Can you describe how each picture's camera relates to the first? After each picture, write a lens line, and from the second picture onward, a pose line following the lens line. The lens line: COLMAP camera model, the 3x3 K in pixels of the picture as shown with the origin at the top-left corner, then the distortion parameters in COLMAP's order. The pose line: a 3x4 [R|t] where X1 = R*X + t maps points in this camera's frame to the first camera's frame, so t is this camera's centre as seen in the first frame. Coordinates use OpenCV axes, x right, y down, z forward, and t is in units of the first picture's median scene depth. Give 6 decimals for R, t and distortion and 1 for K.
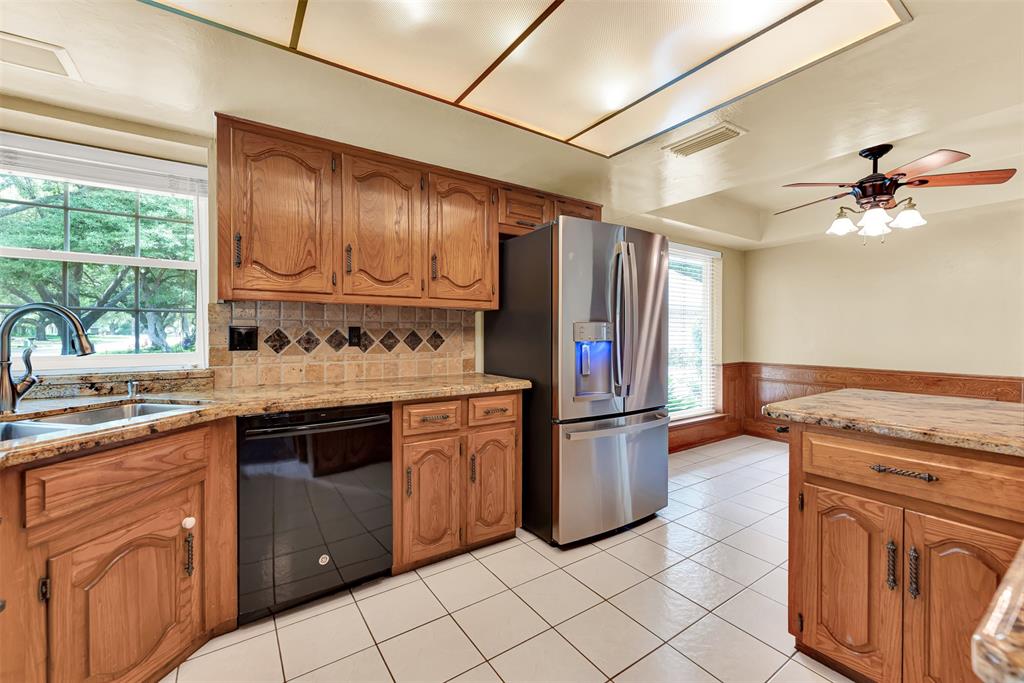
lens RADIAL K [[424.5, 0, 508.8], [0, 424.5, 334.5], [0, 0, 1]] dist [-0.004003, 0.000883]
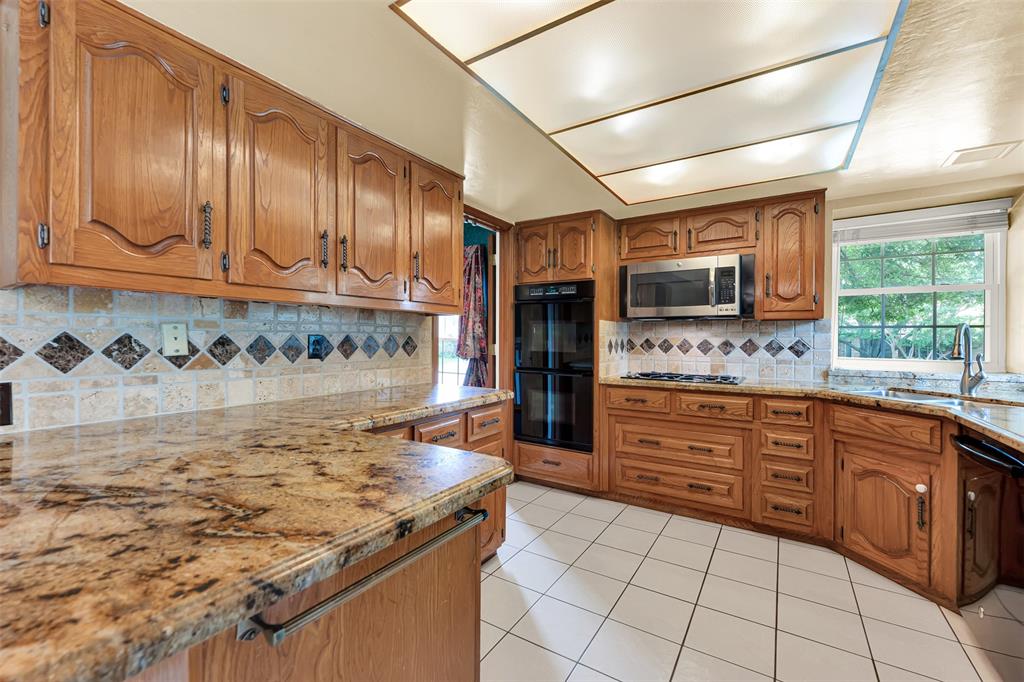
lens RADIAL K [[424.5, 0, 510.9], [0, 424.5, 338.1], [0, 0, 1]] dist [-0.004003, 0.000883]
pose [[-0.920022, -0.006619, -0.391811, 0.604881], [-0.008816, 0.999954, 0.003810, -0.008275], [0.391768, 0.006960, -0.920038, 1.116424]]
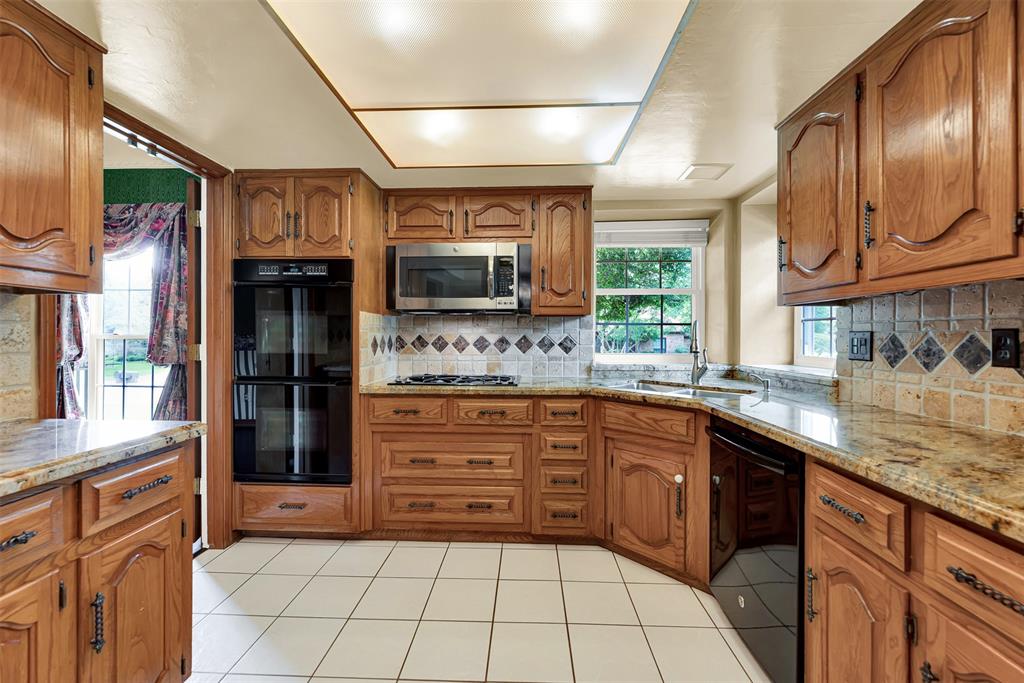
lens RADIAL K [[424.5, 0, 511.1], [0, 424.5, 334.5], [0, 0, 1]] dist [-0.004003, 0.000883]
pose [[-0.596639, -0.005581, -0.802491, 0.430018], [-0.007060, 0.999974, -0.001706, -0.006953], [0.802479, 0.004648, -0.596662, 0.903193]]
